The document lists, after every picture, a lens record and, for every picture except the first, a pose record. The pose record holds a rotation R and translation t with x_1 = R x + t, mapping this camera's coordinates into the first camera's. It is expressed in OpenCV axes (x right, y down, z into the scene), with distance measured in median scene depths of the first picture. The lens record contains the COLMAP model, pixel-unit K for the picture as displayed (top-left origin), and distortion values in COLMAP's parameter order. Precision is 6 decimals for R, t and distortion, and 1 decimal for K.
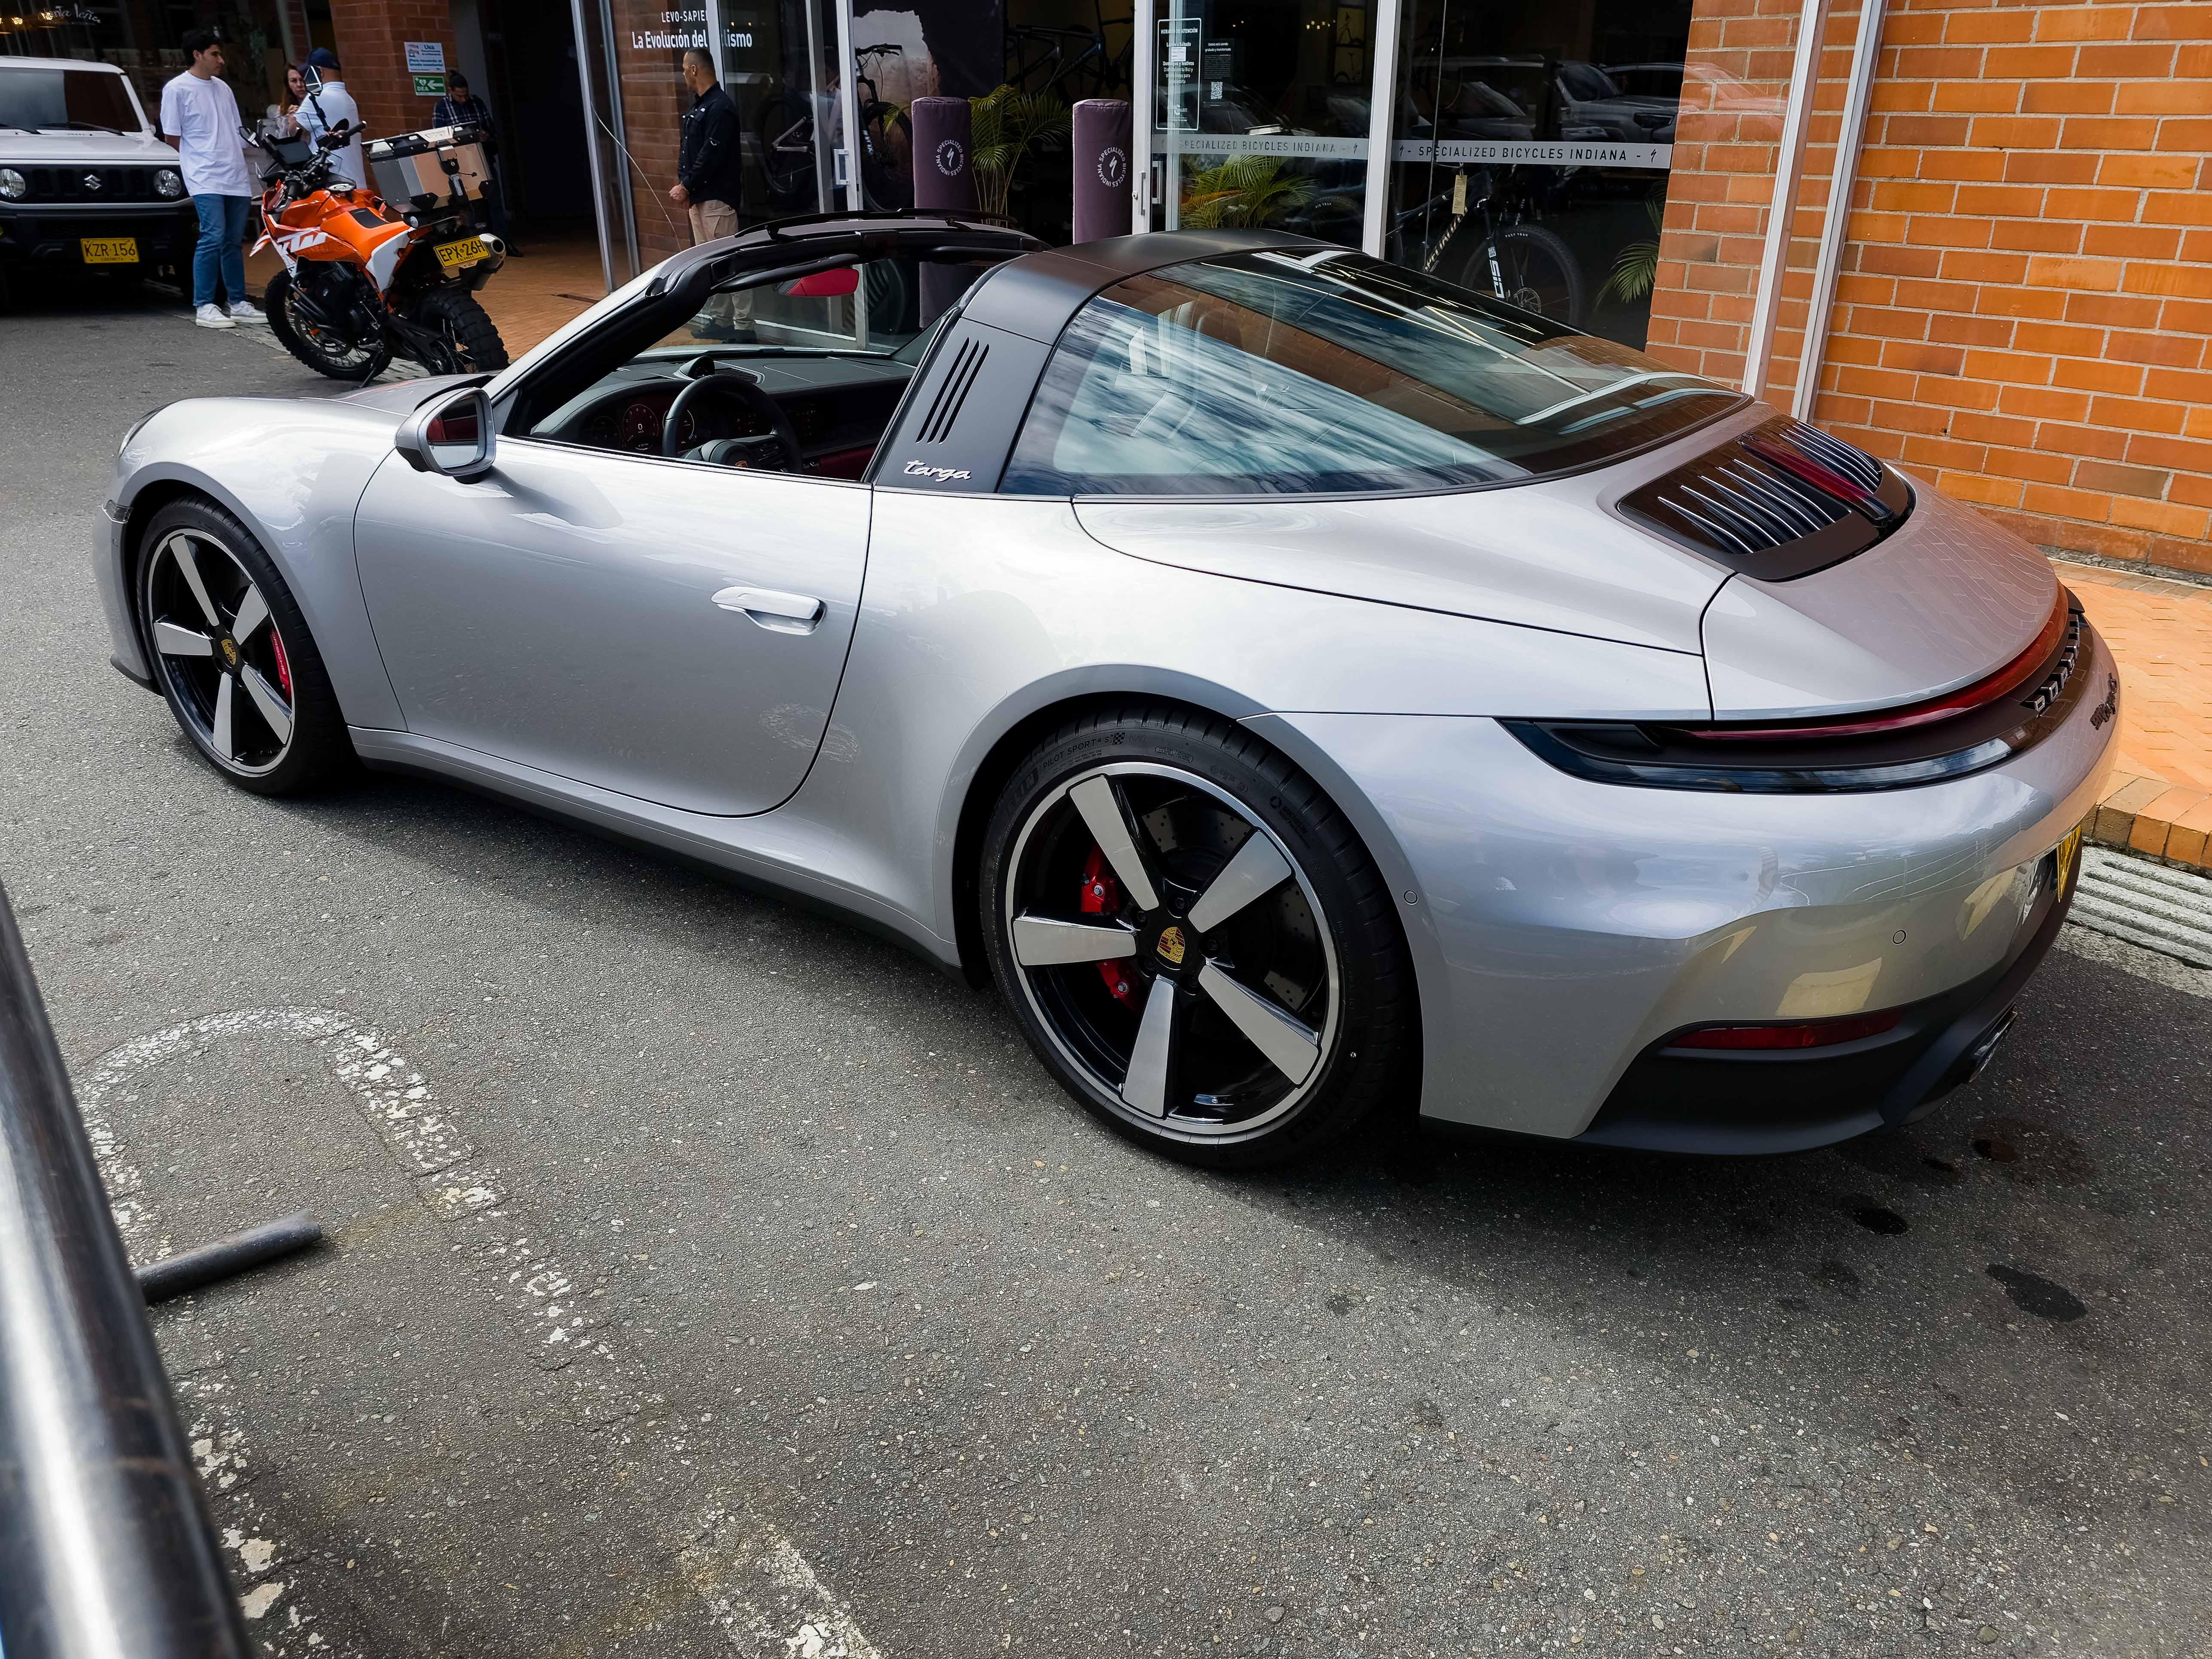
lens RADIAL K [[1632.5, 0, 1106.0], [0, 1632.5, 829.5], [0, 0, 1]] dist [0.007121, -0.003786]
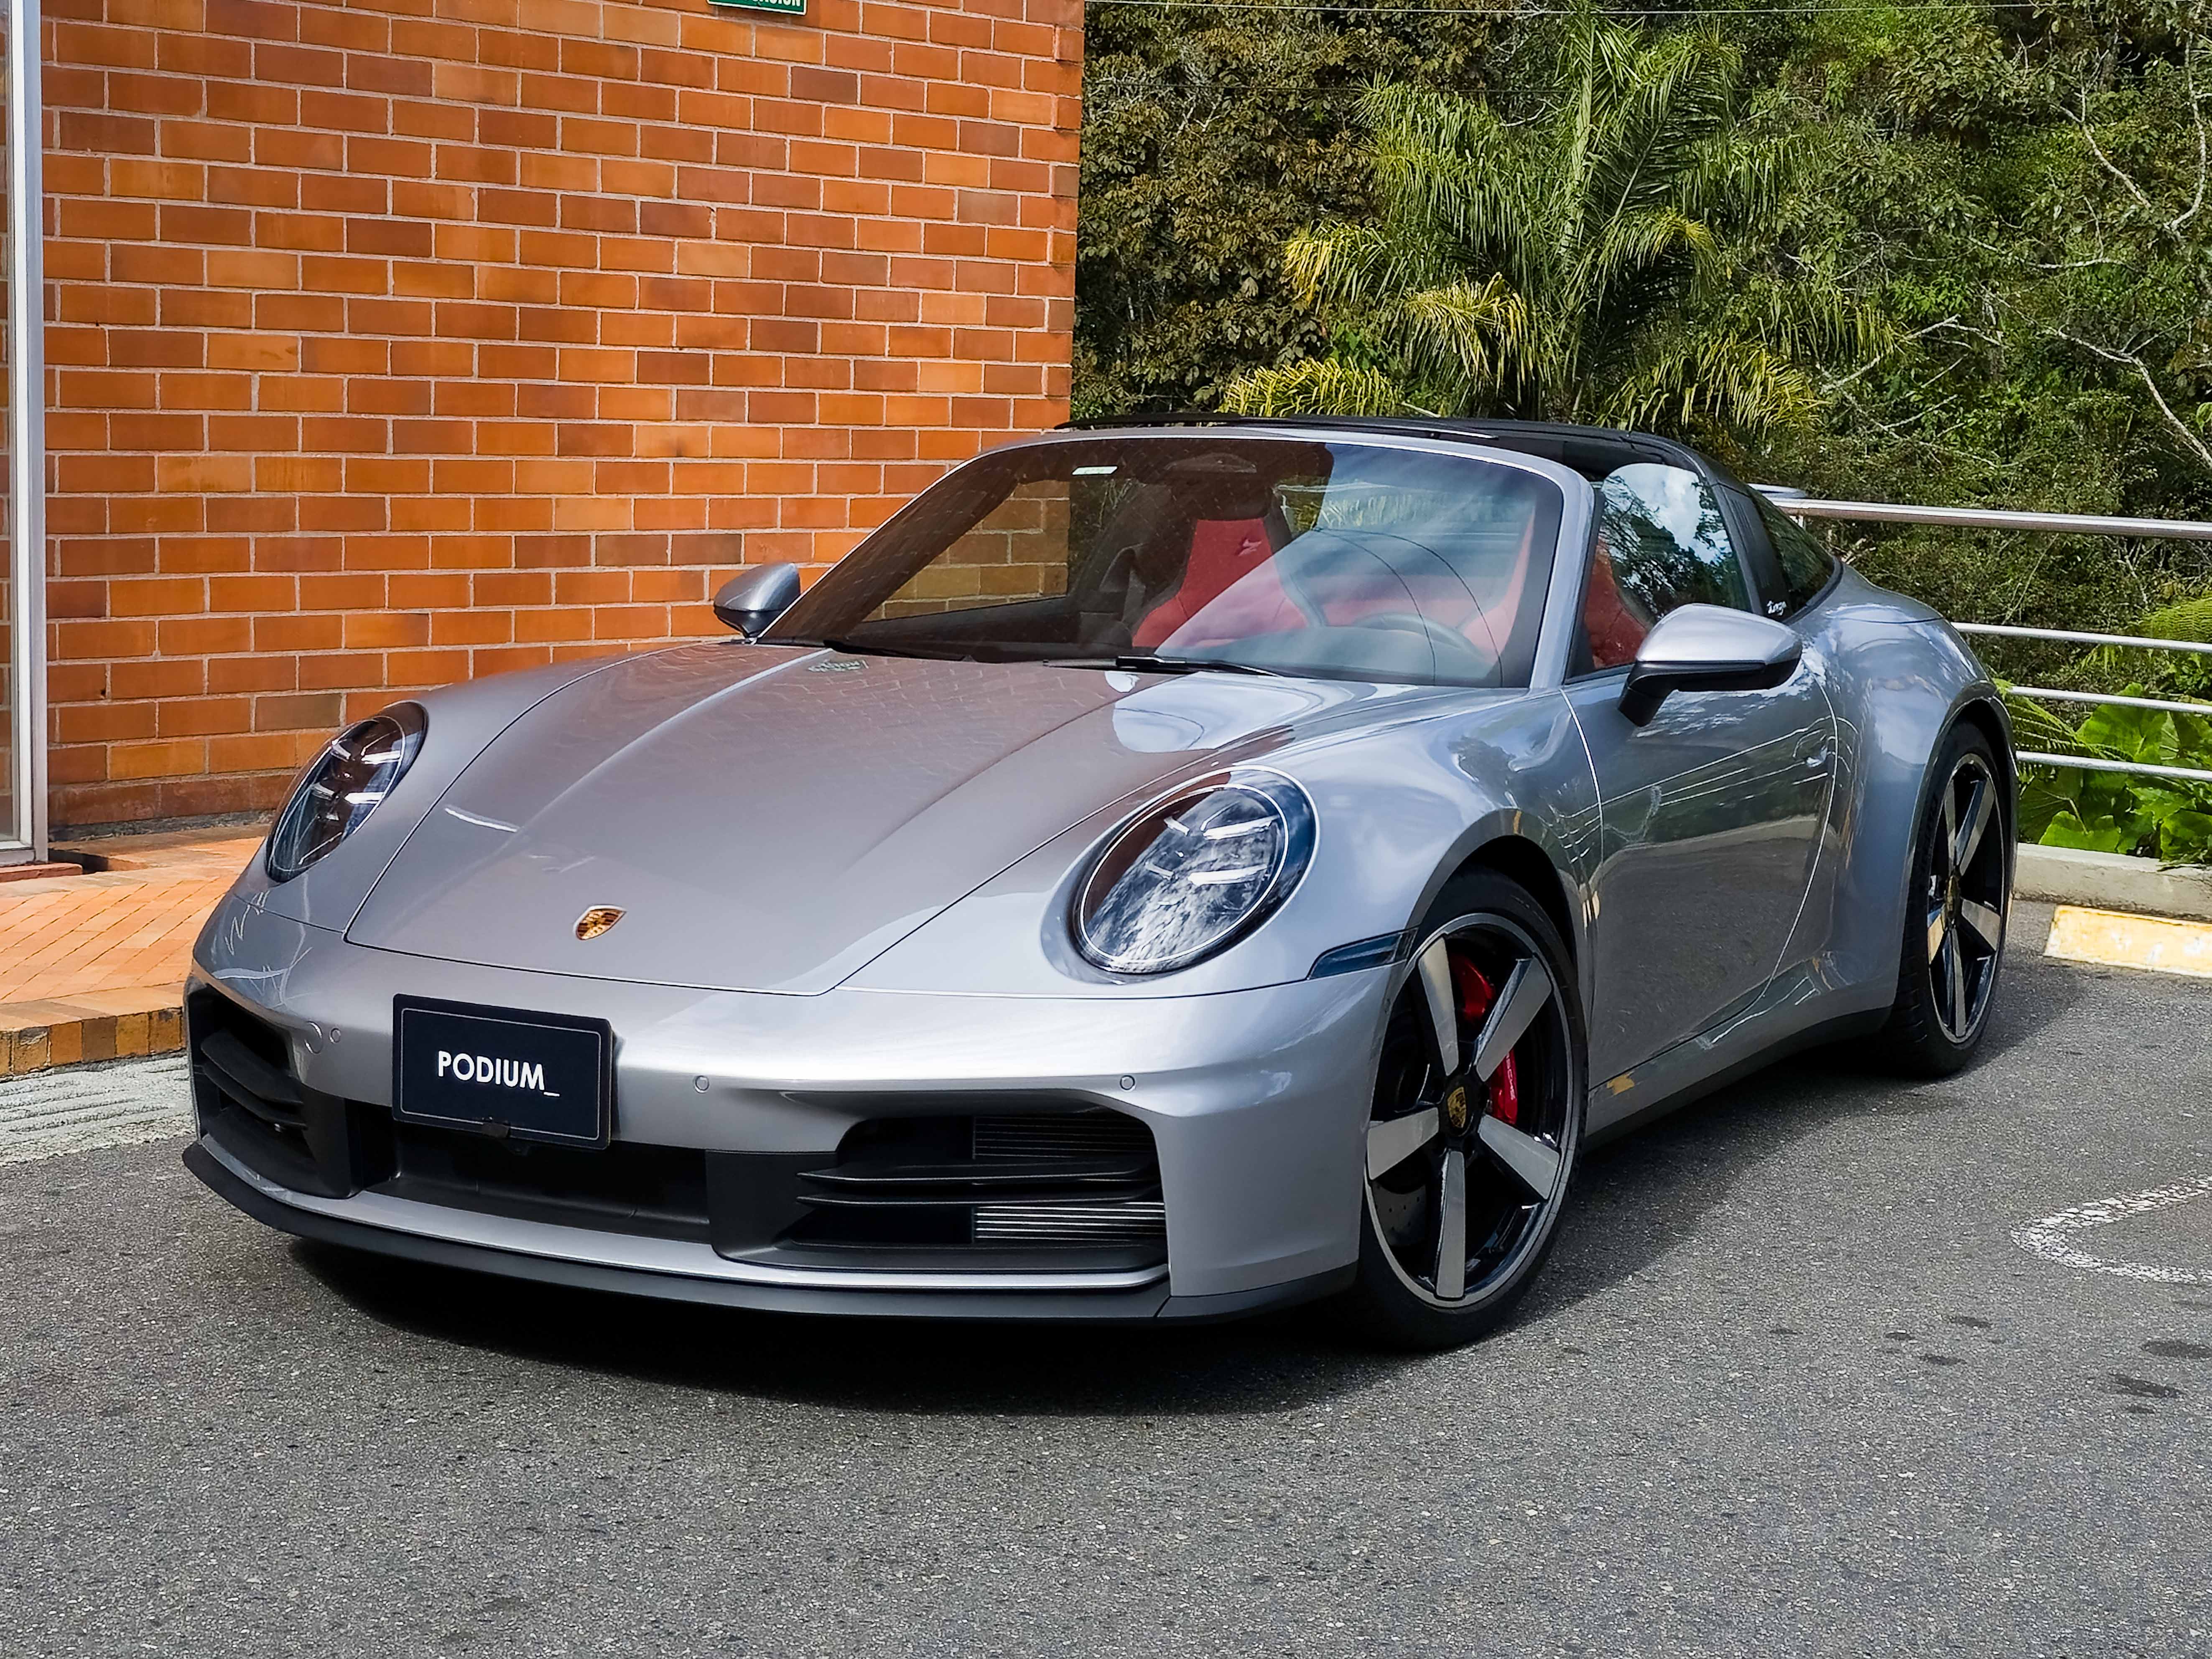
lens RADIAL K [[3703.4, 0, 1100.3], [0, 3703.4, 875.9], [0, 0, 1]] dist [0.280868, -1.203714]
pose [[-0.114036, -0.146913, 0.982554, -1.276662], [0.369998, 0.911577, 0.179242, -0.332960], [-0.922007, 0.383984, -0.049595, 0.779016]]
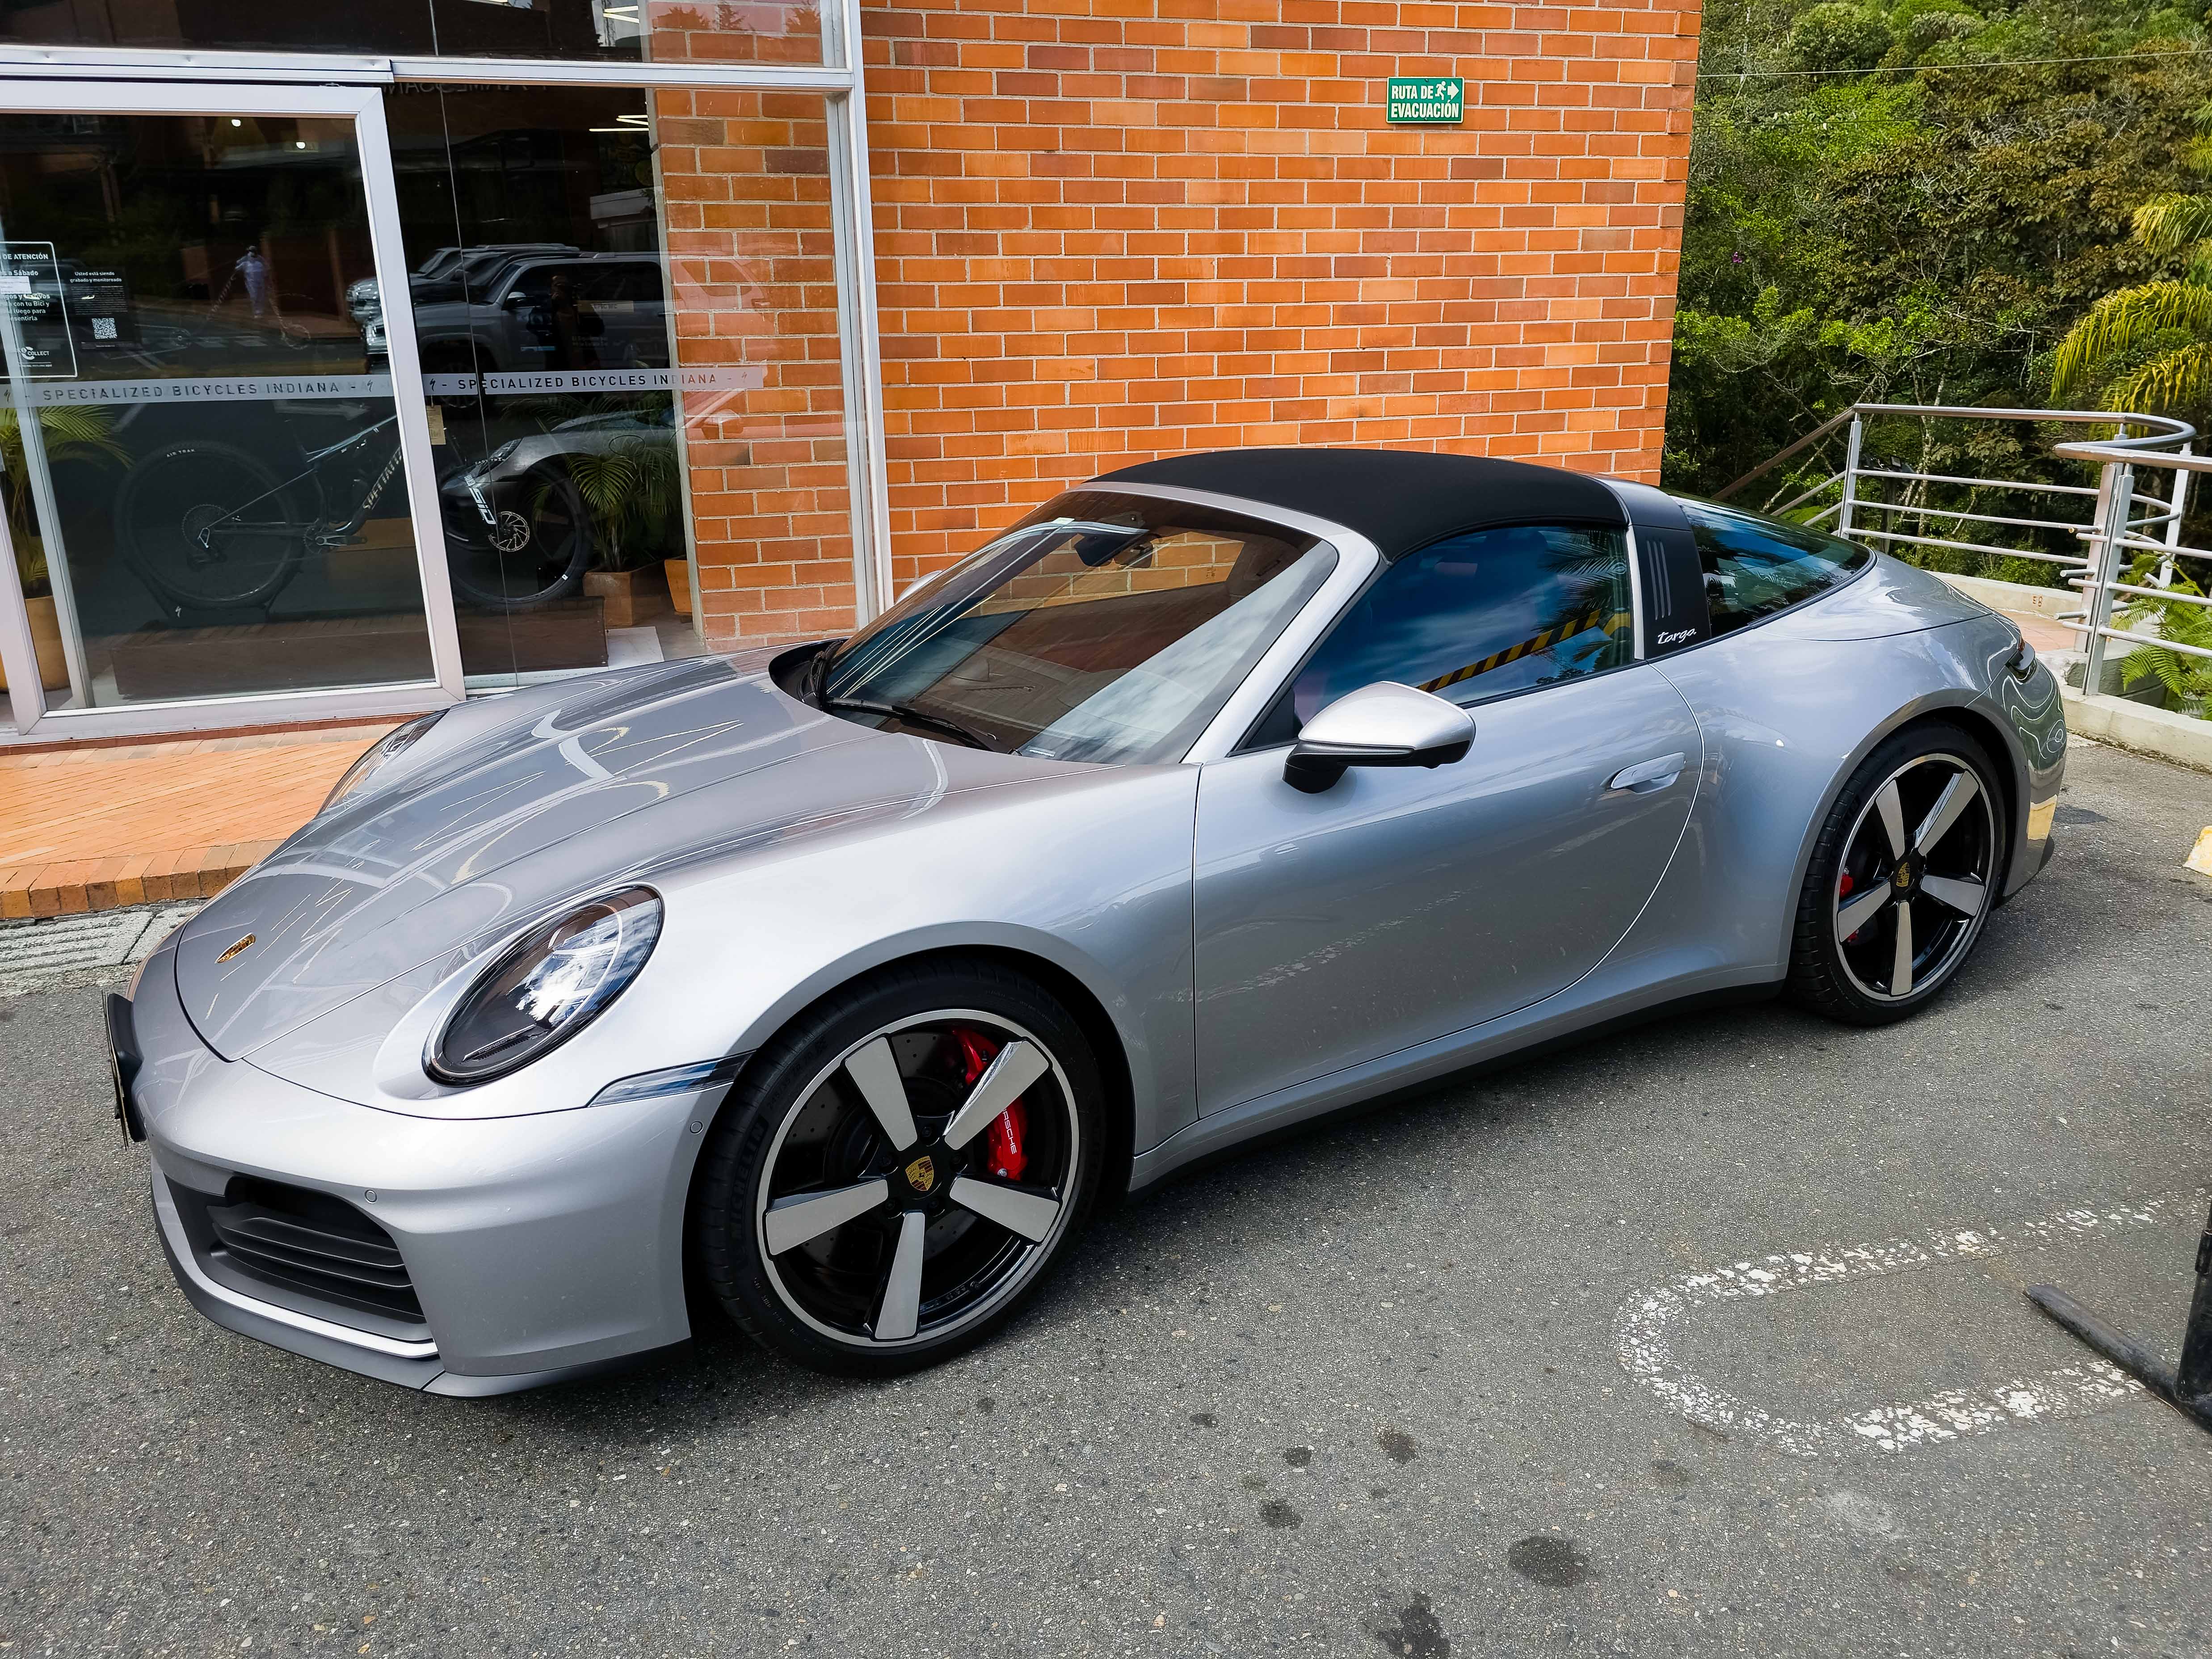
lens RADIAL K [[1704.0, 0, 1106.0], [0, 1704.0, 829.5], [0, 0, 1]] dist [0.071026, -0.082005]
pose [[0.405815, -0.289810, 0.866790, -0.732485], [0.383289, 0.914931, 0.126457, -0.205297], [-0.829701, 0.280913, 0.482374, 0.355874]]
